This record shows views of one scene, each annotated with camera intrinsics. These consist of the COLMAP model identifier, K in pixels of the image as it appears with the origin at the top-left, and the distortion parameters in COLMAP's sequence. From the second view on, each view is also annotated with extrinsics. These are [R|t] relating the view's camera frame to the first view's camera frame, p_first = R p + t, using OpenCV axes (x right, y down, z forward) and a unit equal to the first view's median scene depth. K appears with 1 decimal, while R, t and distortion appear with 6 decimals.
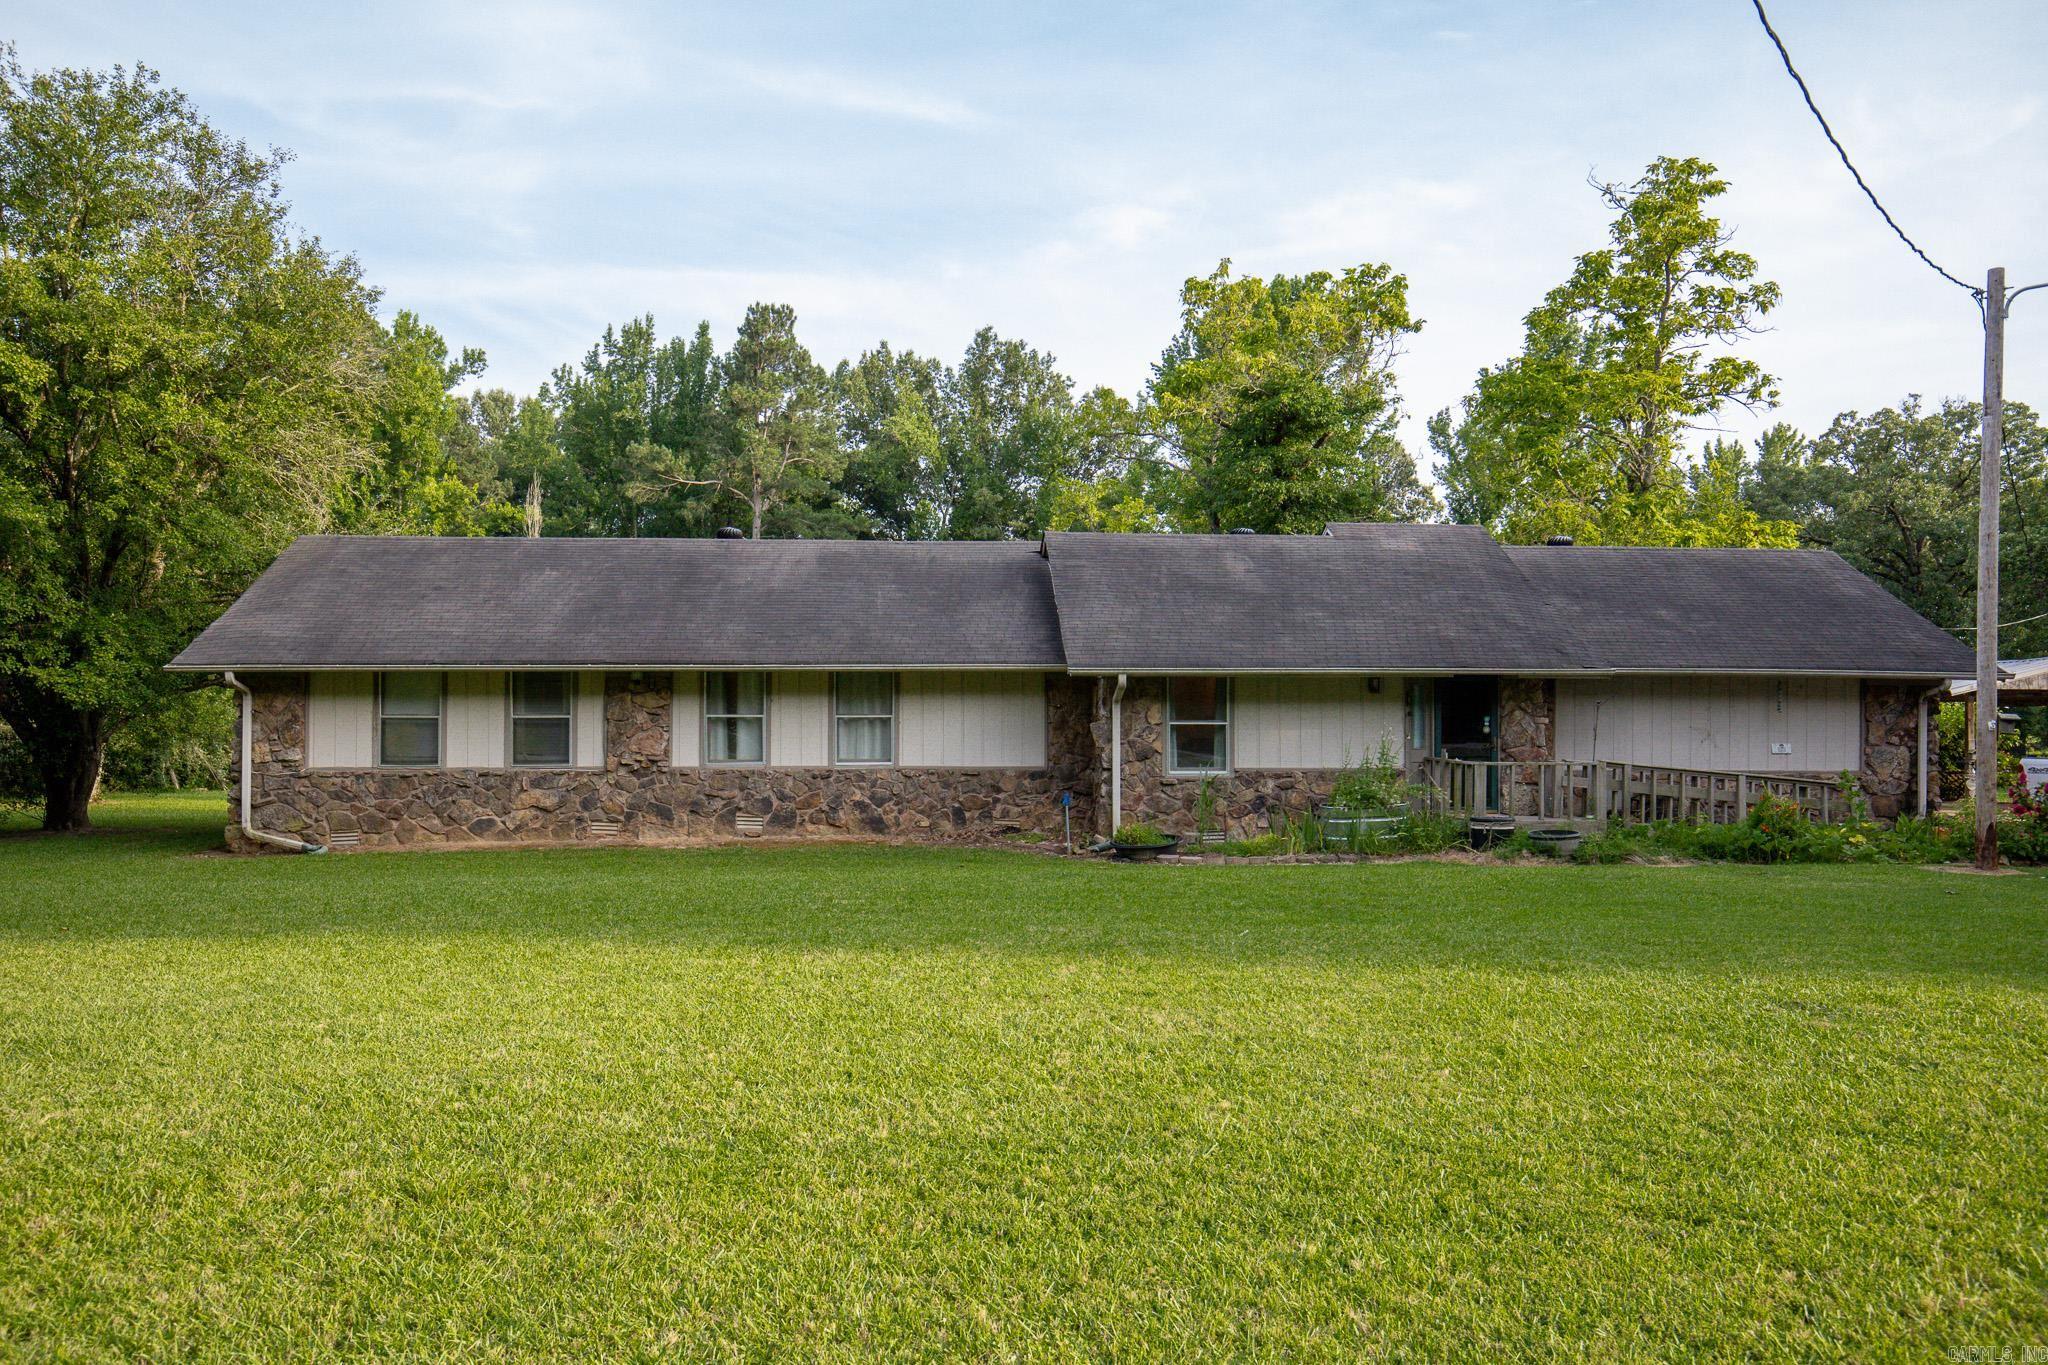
lens RADIAL K [[1608.3, 0, 989.1], [0, 1608.3, 684.6], [0, 0, 1]] dist [0.023155, 0.013452]
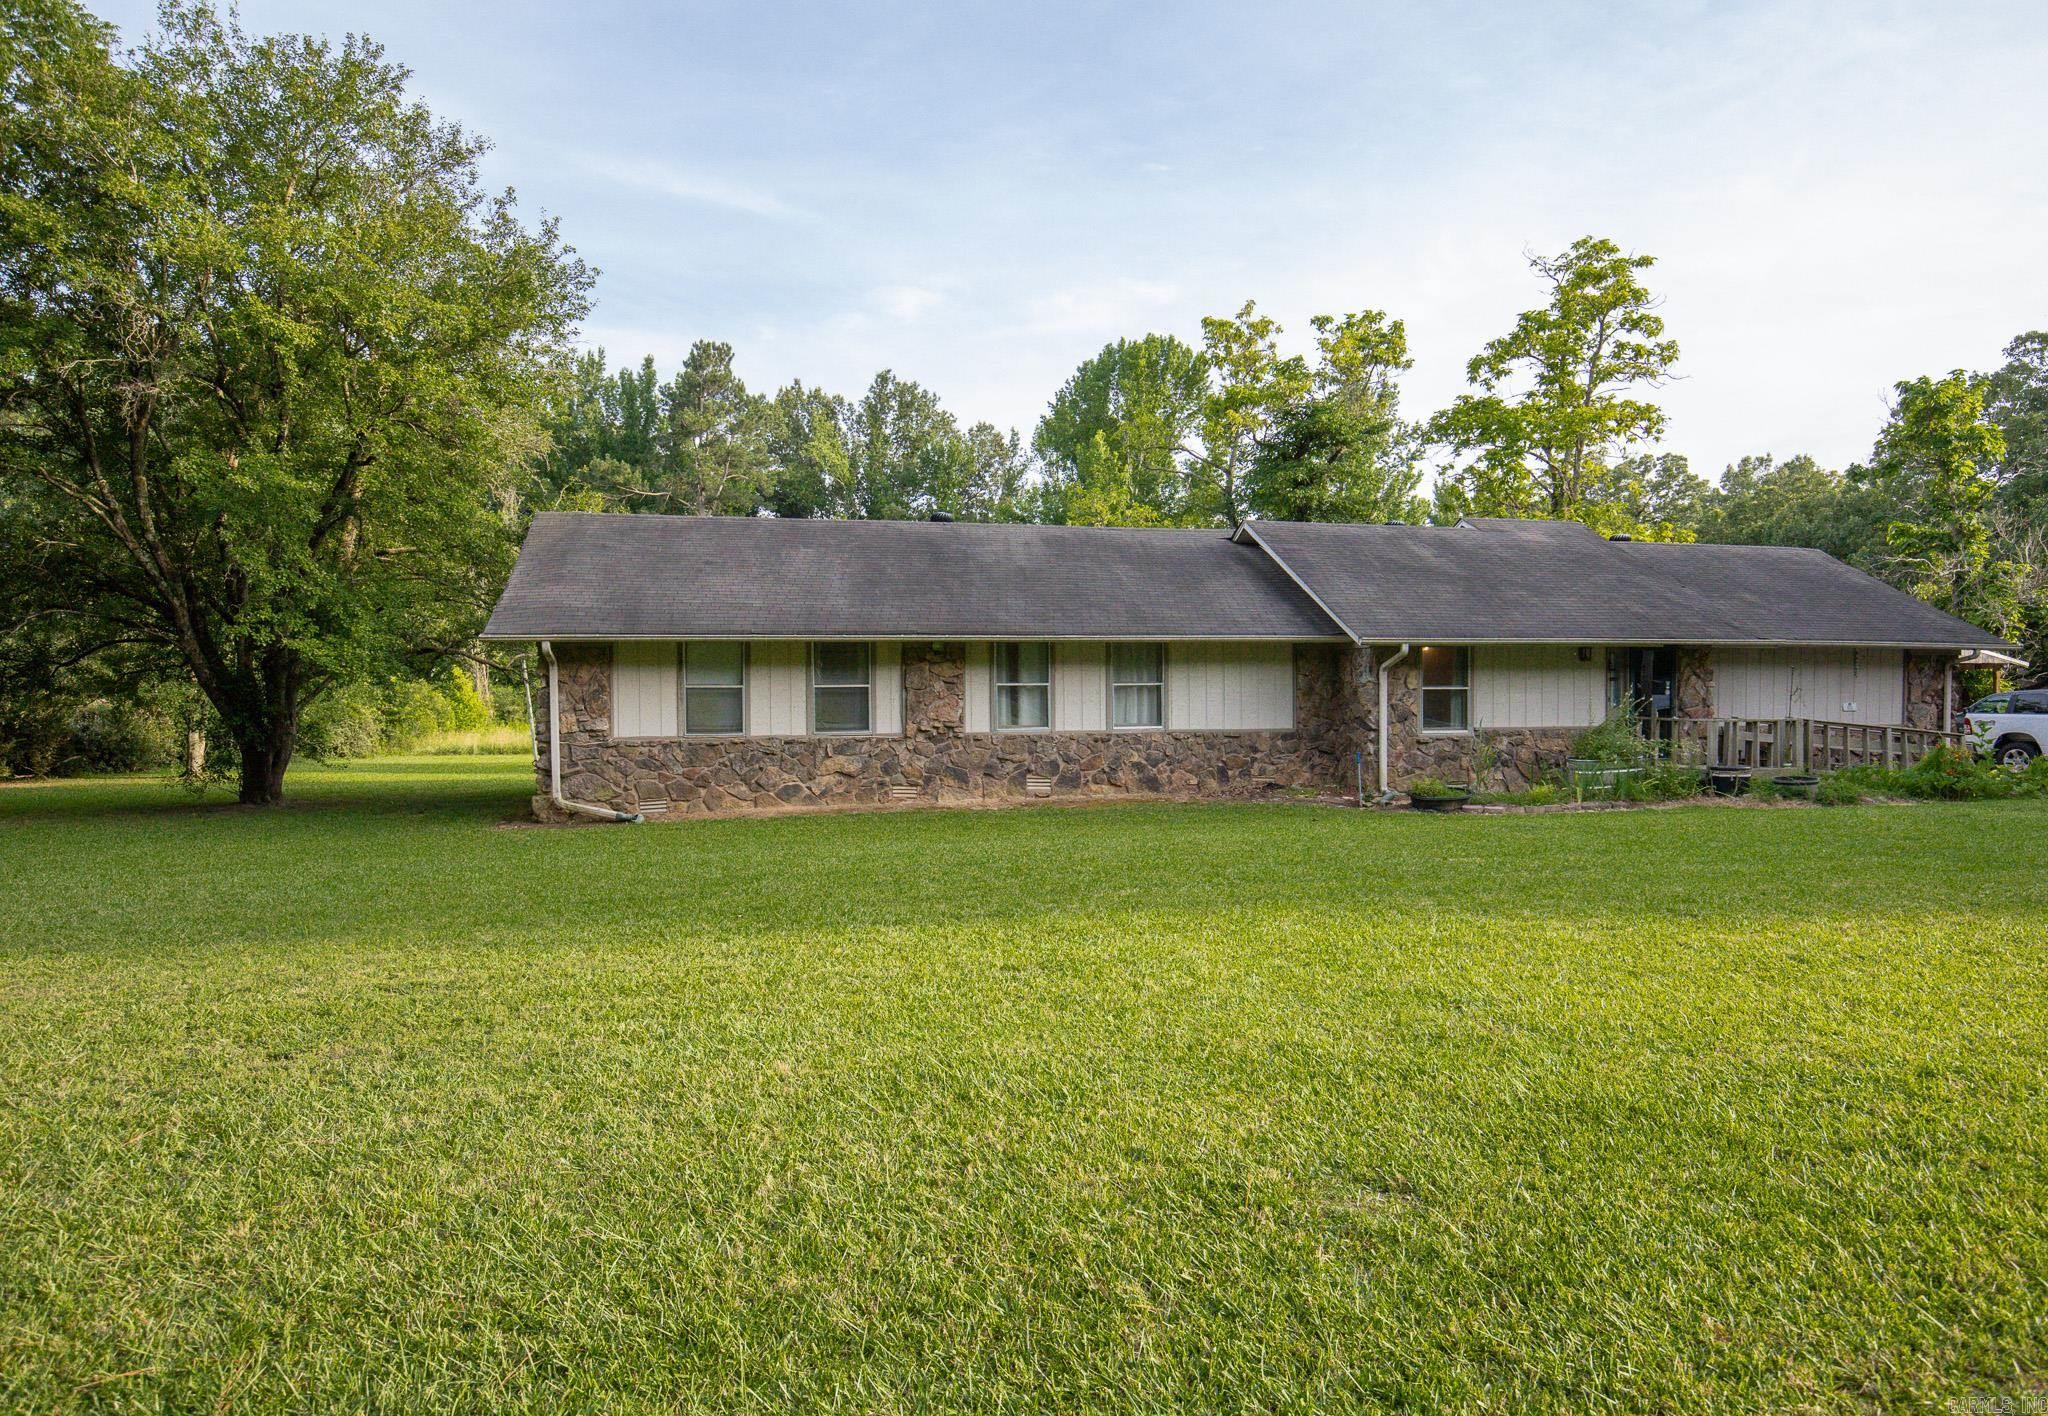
lens RADIAL K [[1273.6, 0, 1024.0], [0, 1273.6, 708.0], [0, 0, 1]] dist [-0.003217, 0.001505]
pose [[0.984101, -0.008367, 0.177412, -0.308458], [0.003158, 0.999556, 0.029628, 0.010323], [-0.177581, -0.028596, 0.983691, 0.171911]]
